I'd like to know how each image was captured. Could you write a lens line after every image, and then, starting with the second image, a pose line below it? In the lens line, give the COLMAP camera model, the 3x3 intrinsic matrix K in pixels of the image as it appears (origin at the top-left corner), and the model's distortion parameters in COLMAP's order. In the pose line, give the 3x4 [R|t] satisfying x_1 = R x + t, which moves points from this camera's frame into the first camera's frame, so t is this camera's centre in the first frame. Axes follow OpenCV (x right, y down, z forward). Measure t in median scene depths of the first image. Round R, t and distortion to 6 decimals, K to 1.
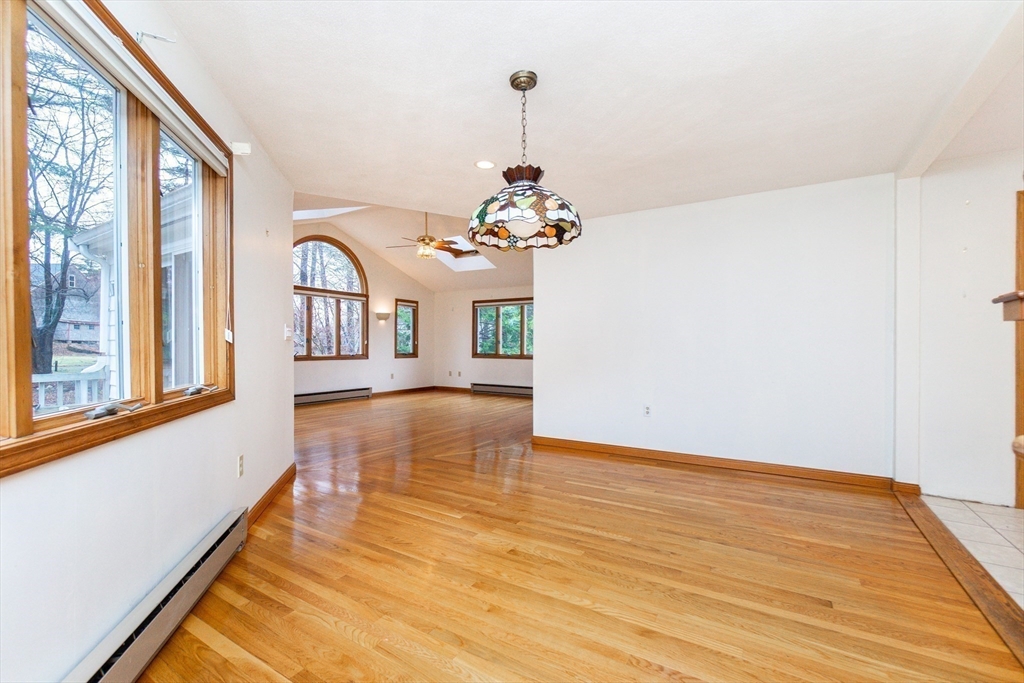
lens RADIAL K [[441.8, 0, 509.8], [0, 441.8, 346.7], [0, 0, 1]] dist [0.000899, 0.000378]
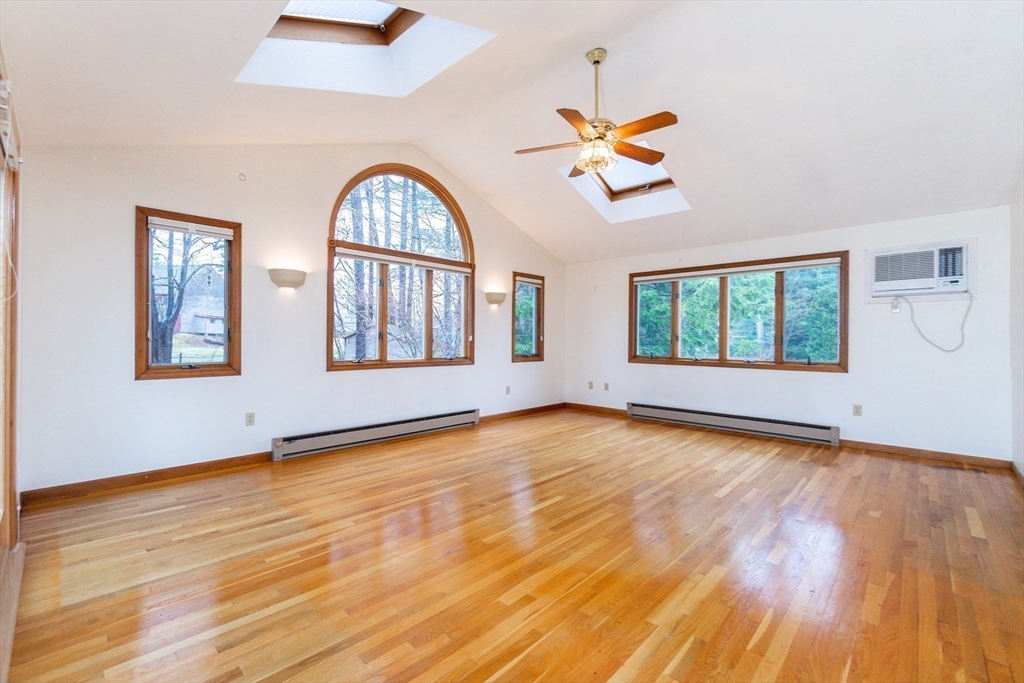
lens RADIAL K [[441.8, 0, 515.5], [0, 441.8, 336.4], [0, 0, 1]] dist [0.000899, 0.000378]
pose [[0.980846, 0.002736, -0.194768, -0.129919], [-0.004406, 0.999957, -0.008140, -0.007176], [0.194737, 0.008843, 0.980816, 0.365029]]
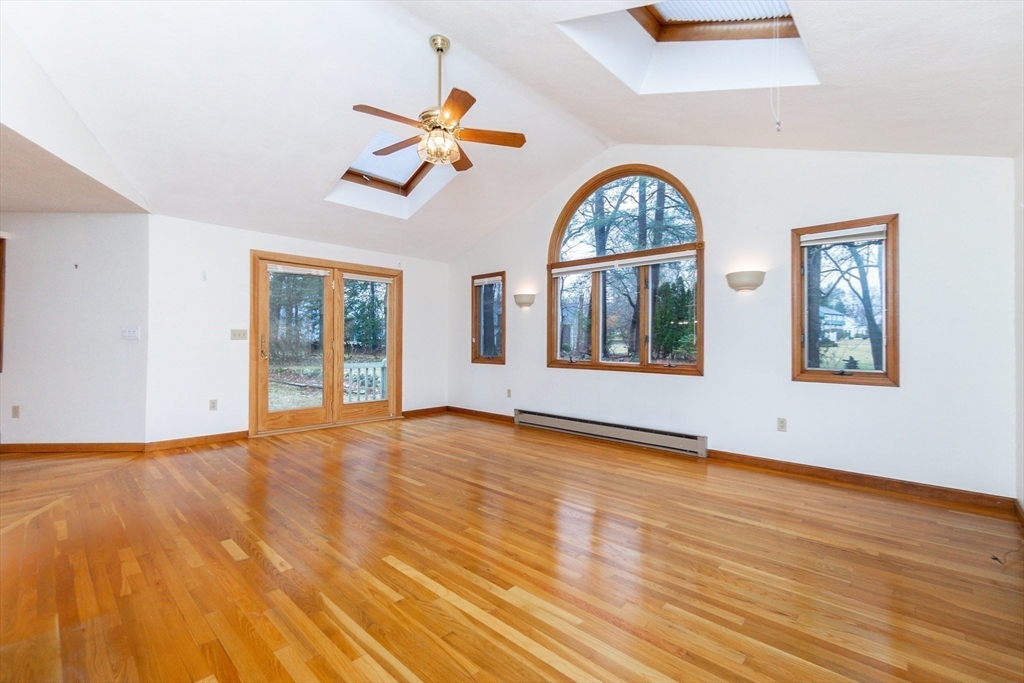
lens RADIAL K [[441.8, 0, 506.3], [0, 441.8, 346.1], [0, 0, 1]] dist [0.000899, 0.000378]
pose [[-0.214063, 0.005608, -0.976804, 0.183966], [-0.004699, 0.999966, 0.006771, -0.006221], [0.976808, 0.006039, -0.214030, 0.851664]]
